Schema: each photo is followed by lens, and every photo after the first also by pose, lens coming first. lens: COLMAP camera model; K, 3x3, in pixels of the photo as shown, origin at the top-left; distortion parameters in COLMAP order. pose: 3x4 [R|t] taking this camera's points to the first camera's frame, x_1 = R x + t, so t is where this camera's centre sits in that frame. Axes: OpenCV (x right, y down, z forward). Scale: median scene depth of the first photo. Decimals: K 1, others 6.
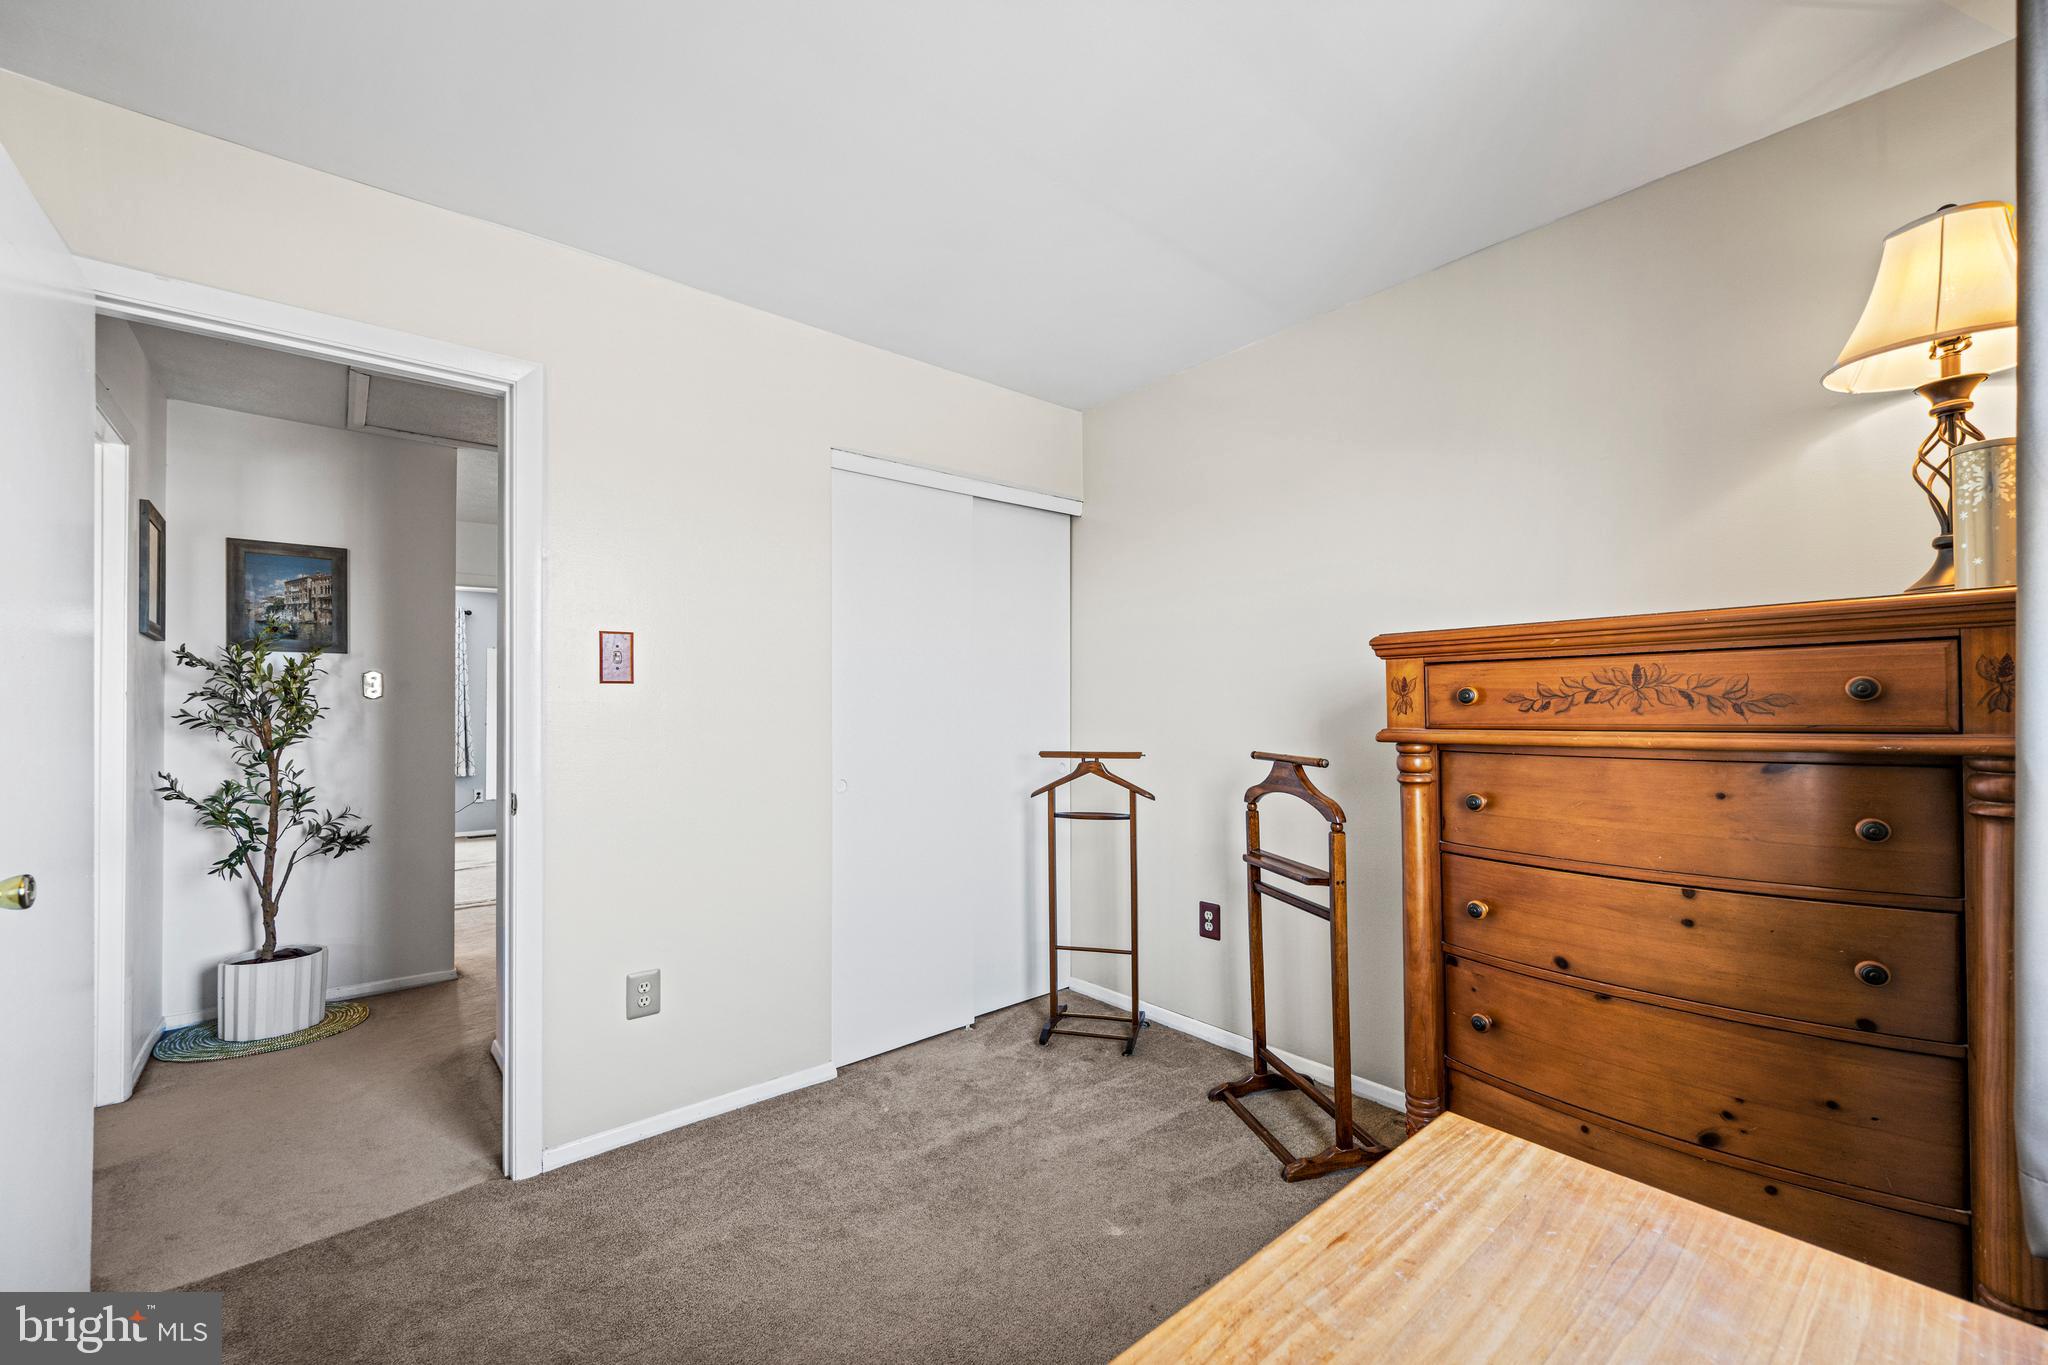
lens RADIAL K [[812.3, 0, 1022.9], [0, 812.3, 694.5], [0, 0, 1]] dist [-0.001578, 0.000120]
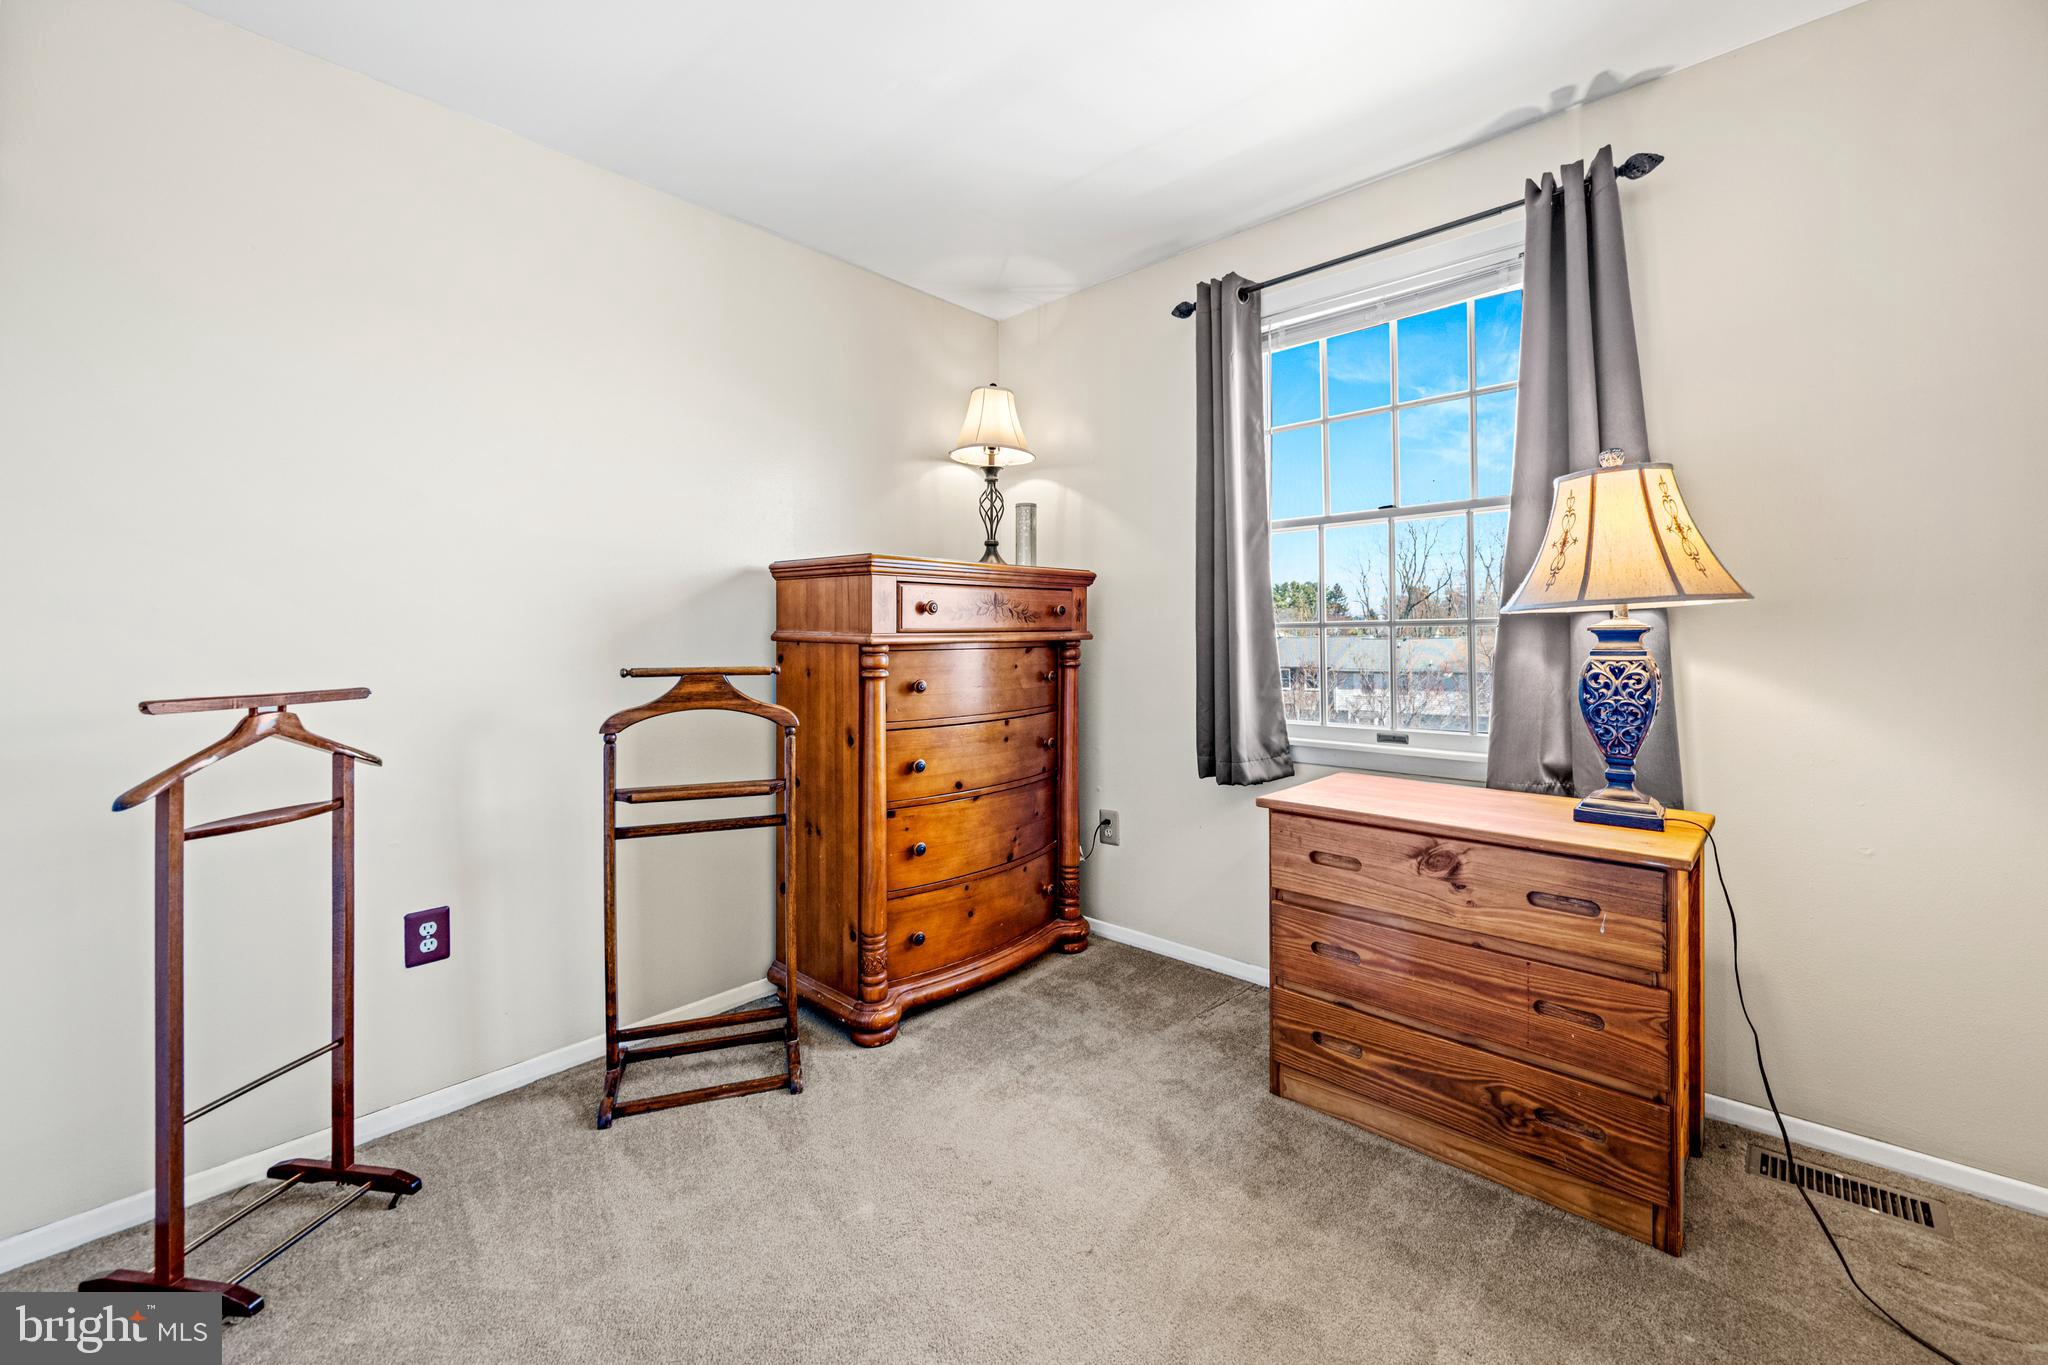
lens RADIAL K [[812.3, 0, 1023.8], [0, 812.3, 631.0], [0, 0, 1]] dist [-0.001578, 0.000120]
pose [[-0.109160, 0.018770, 0.993847, -0.786976], [-0.002819, 0.999812, -0.019192, 0.064561], [-0.994020, -0.004896, -0.109086, 0.951229]]
